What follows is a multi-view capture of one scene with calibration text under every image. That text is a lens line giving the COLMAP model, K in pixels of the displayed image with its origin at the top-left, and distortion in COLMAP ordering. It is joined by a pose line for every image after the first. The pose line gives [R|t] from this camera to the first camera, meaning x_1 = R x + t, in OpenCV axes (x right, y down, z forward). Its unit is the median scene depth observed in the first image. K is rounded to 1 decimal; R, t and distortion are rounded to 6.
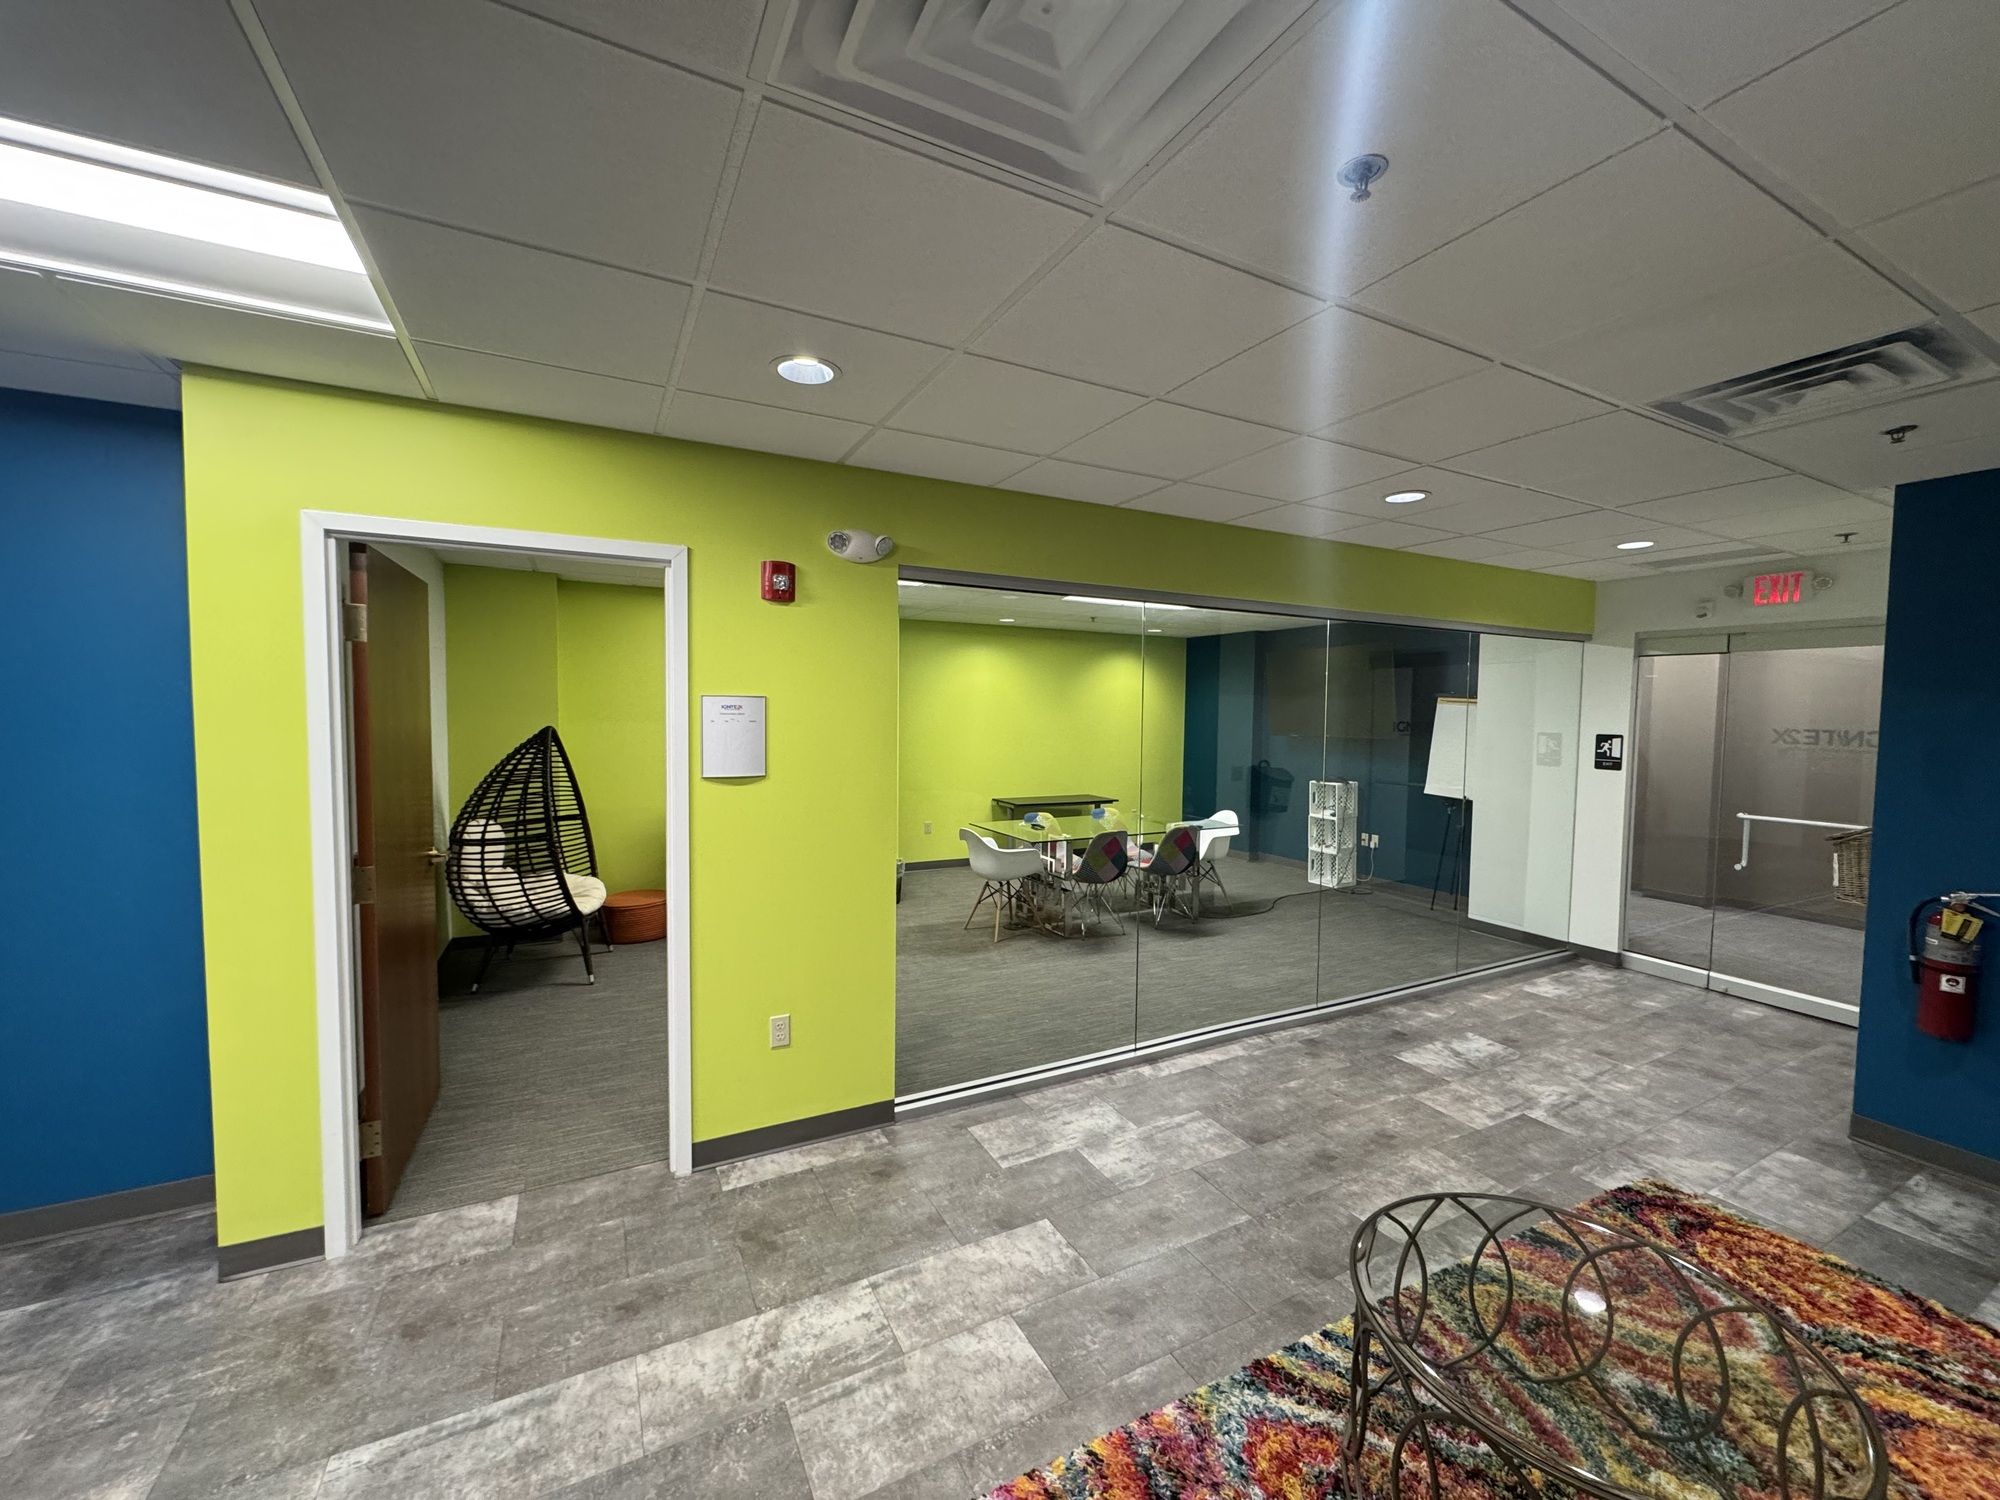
lens RADIAL K [[796.6, 0, 999.7], [0, 796.6, 750.6], [0, 0, 1]] dist [0.003379, 0.000132]
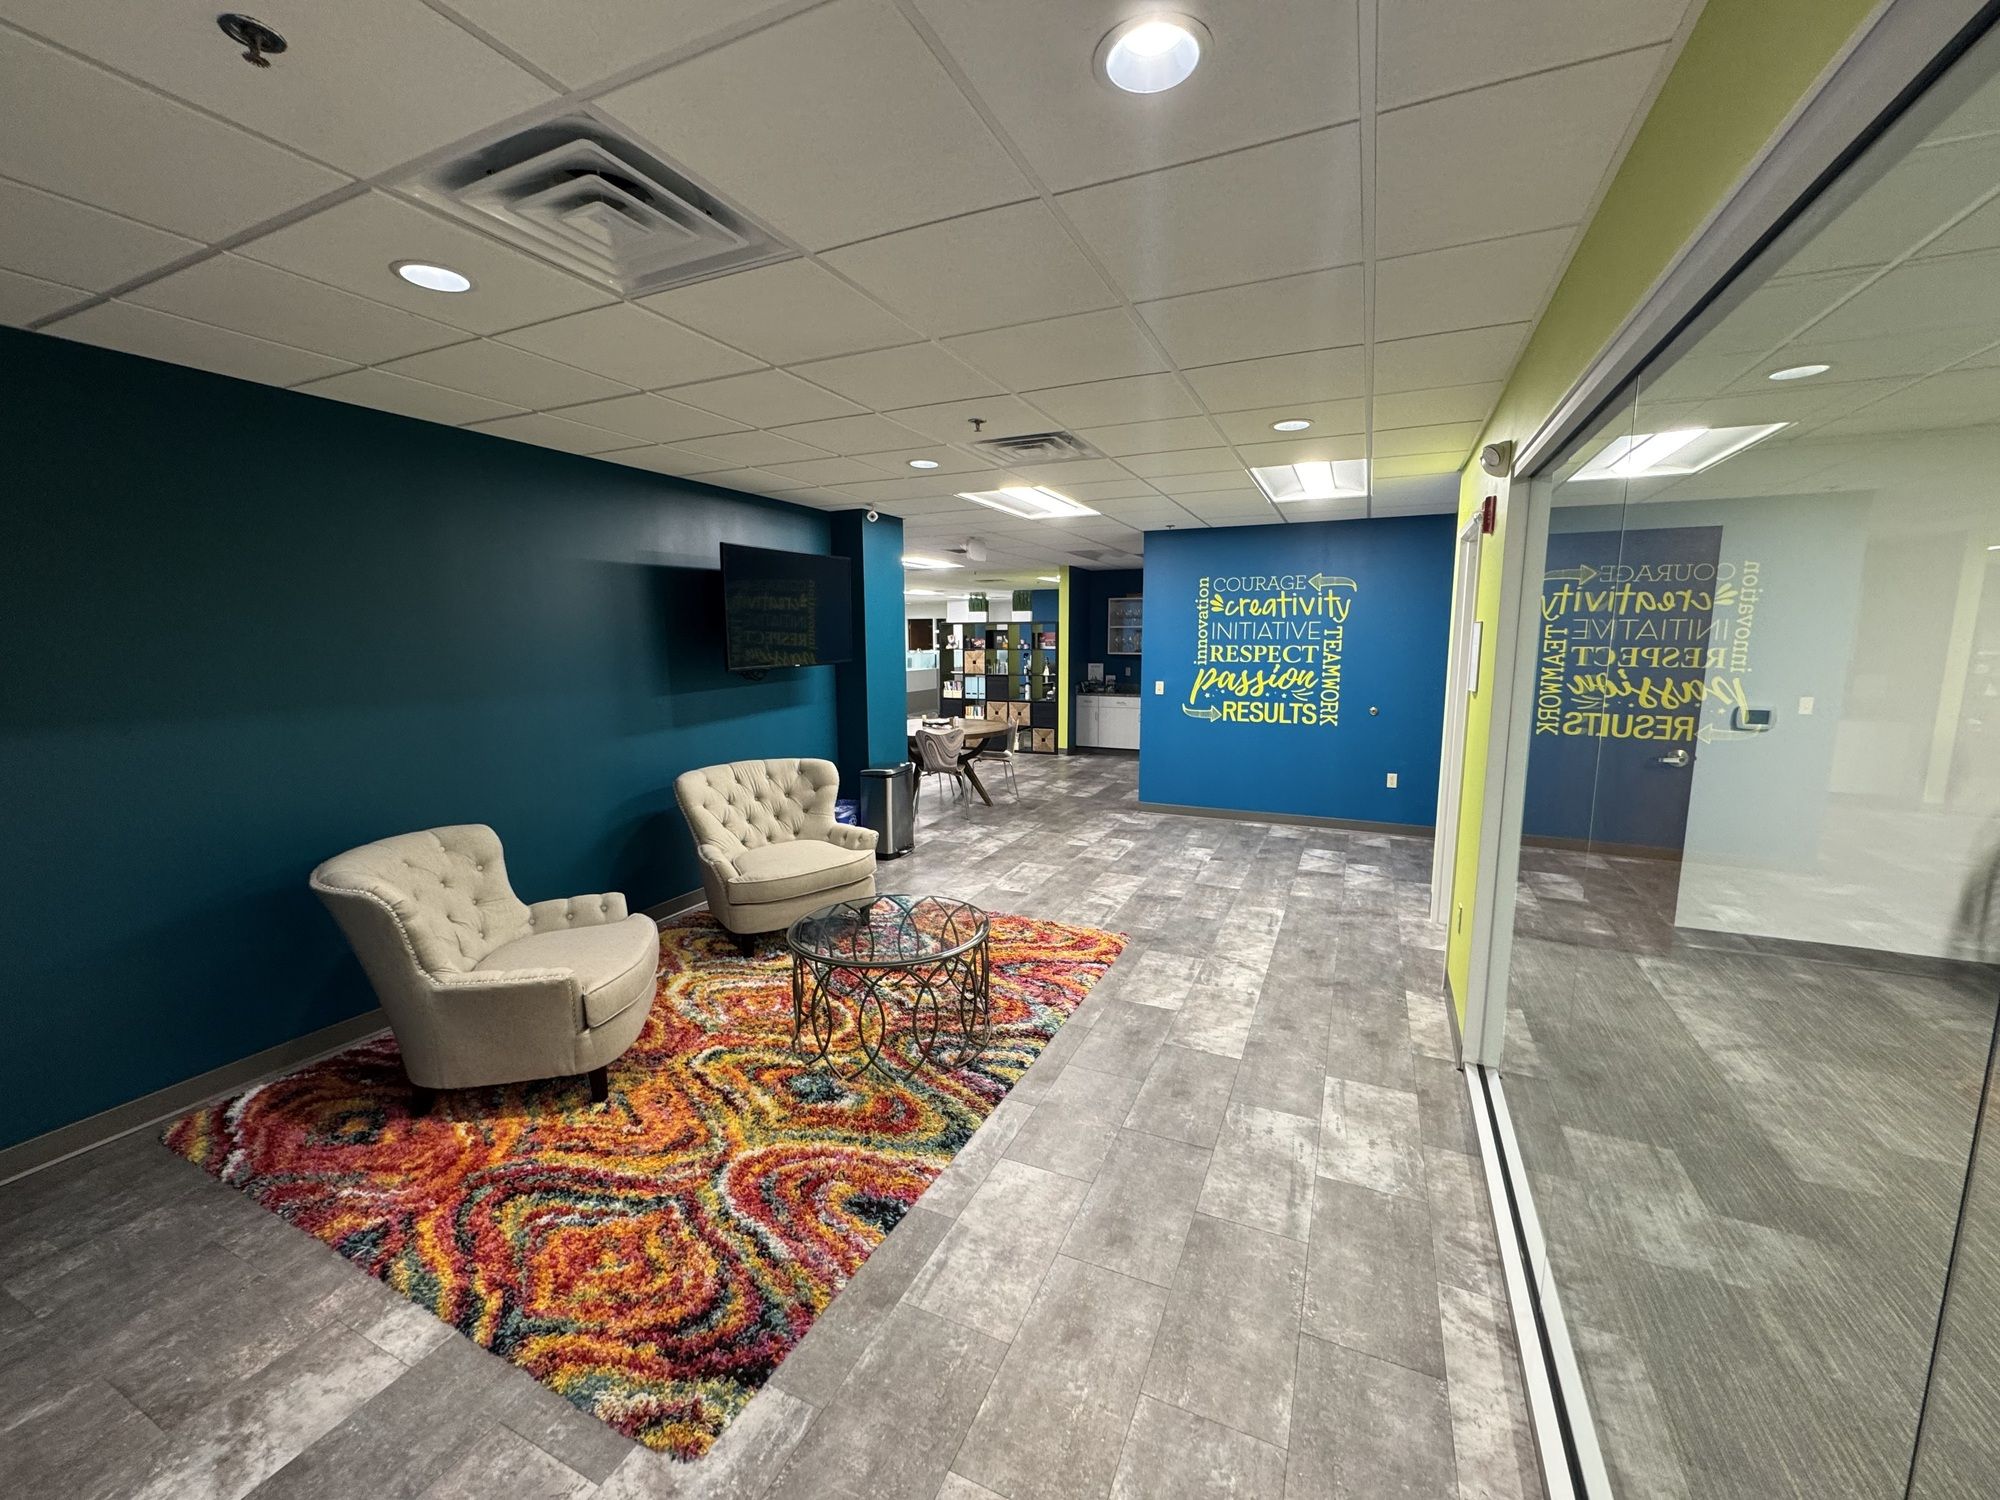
lens RADIAL K [[796.6, 0, 999.9], [0, 796.6, 751.2], [0, 0, 1]] dist [0.003379, 0.000132]
pose [[-0.794573, 0.077642, -0.602184, 1.048852], [-0.038860, 0.983254, 0.178051, -0.069525], [0.605924, 0.164876, -0.778249, 1.660958]]
